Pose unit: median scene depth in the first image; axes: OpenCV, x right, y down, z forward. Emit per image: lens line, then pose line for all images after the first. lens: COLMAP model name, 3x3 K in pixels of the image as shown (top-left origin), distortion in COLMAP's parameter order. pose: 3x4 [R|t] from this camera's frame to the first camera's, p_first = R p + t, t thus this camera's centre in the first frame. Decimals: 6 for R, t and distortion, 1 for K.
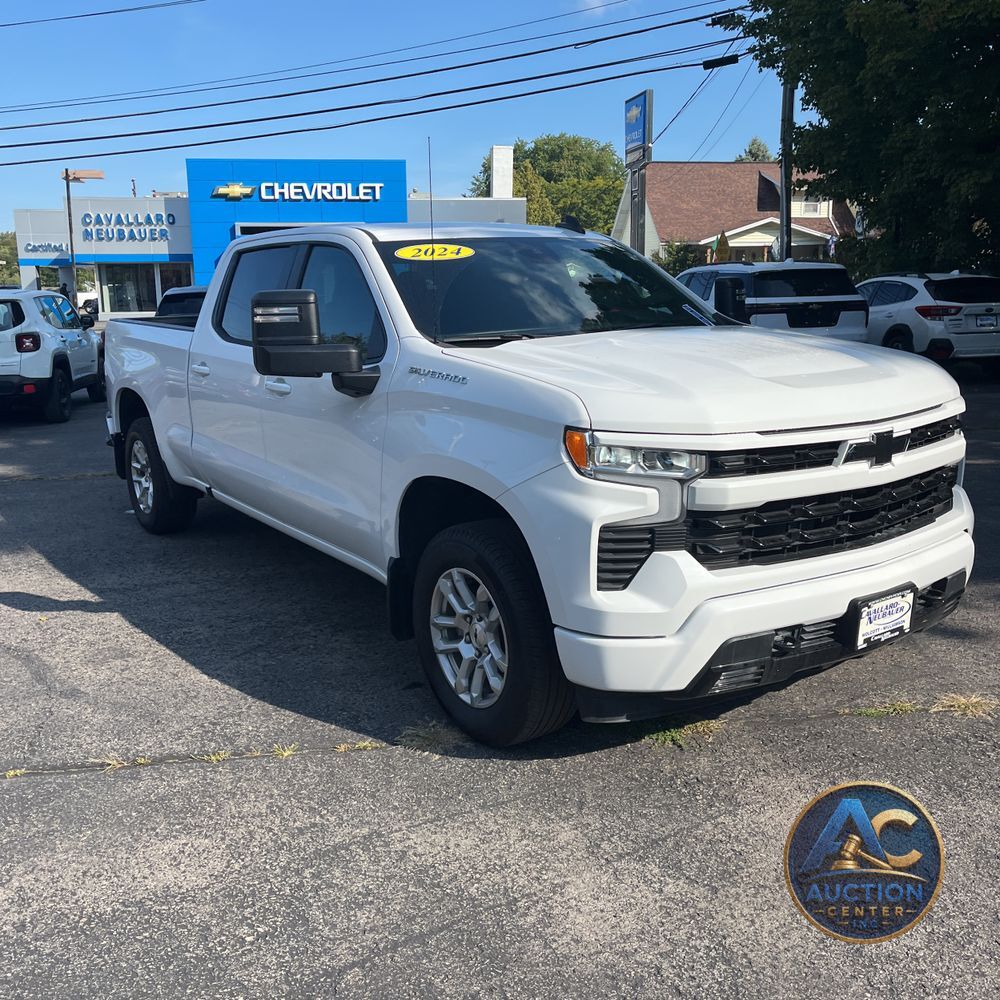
lens RADIAL K [[1003.6, 0, 500.0], [0, 1003.6, 500.0], [0, 0, 1]] dist [0.050252, -0.061260]
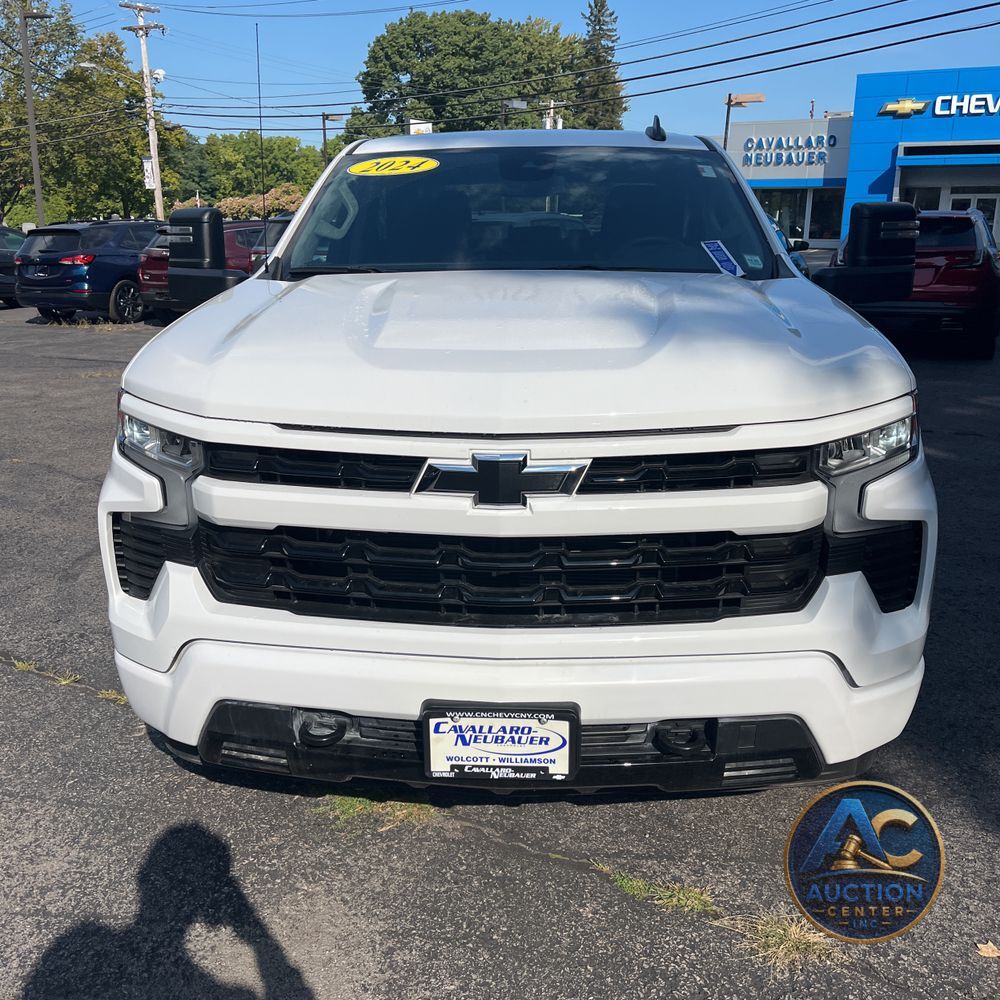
lens RADIAL K [[998.2, 0, 502.6], [0, 998.2, 513.9], [0, 0, 1]] dist [0.082810, -0.124933]
pose [[0.784572, 0.191606, -0.589689, 0.093692], [-0.143375, 0.981342, 0.128106, -0.013860], [0.603233, -0.015962, 0.797405, 0.064206]]
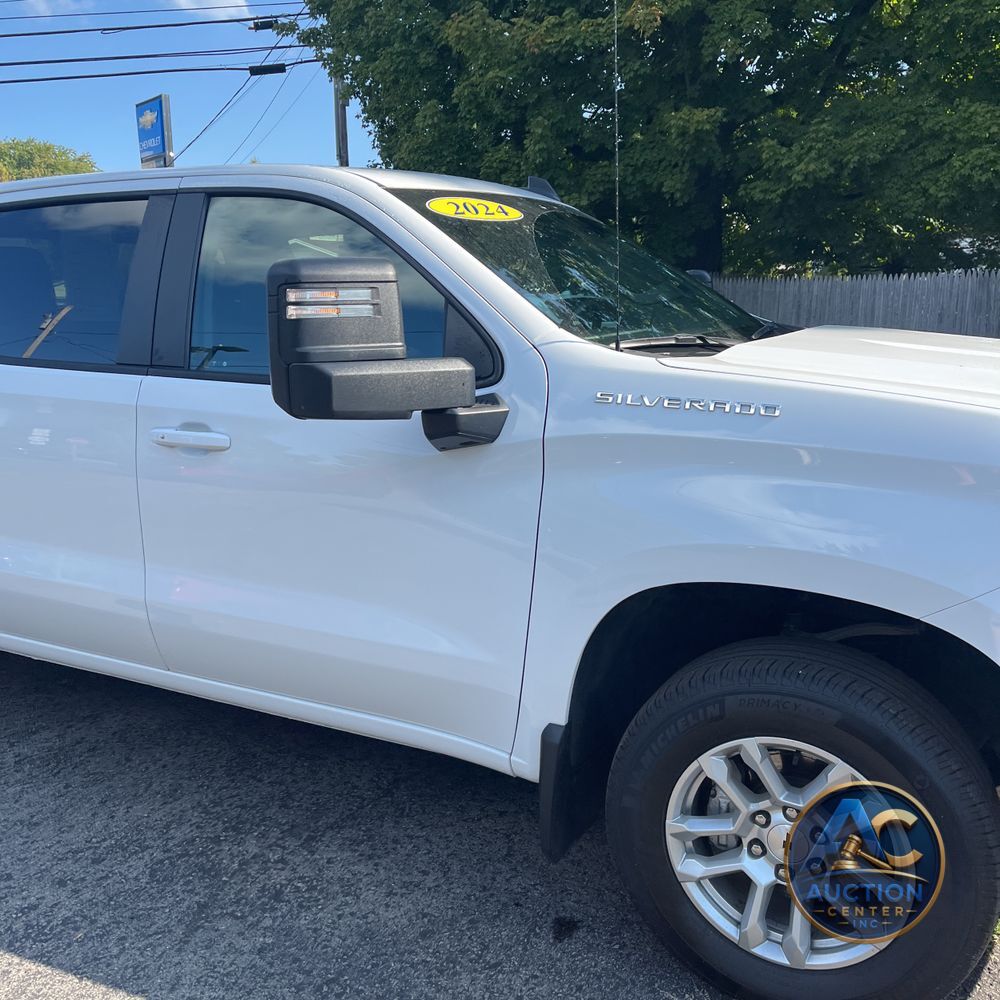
lens RADIAL K [[1003.6, 0, 500.0], [0, 1003.6, 500.0], [0, 0, 1]] dist [0.050252, -0.061260]
pose [[0.887899, -0.080344, 0.452968, -0.058254], [0.089649, 0.995973, 0.000931, -0.011204], [-0.451219, 0.039781, 0.891526, 0.074844]]
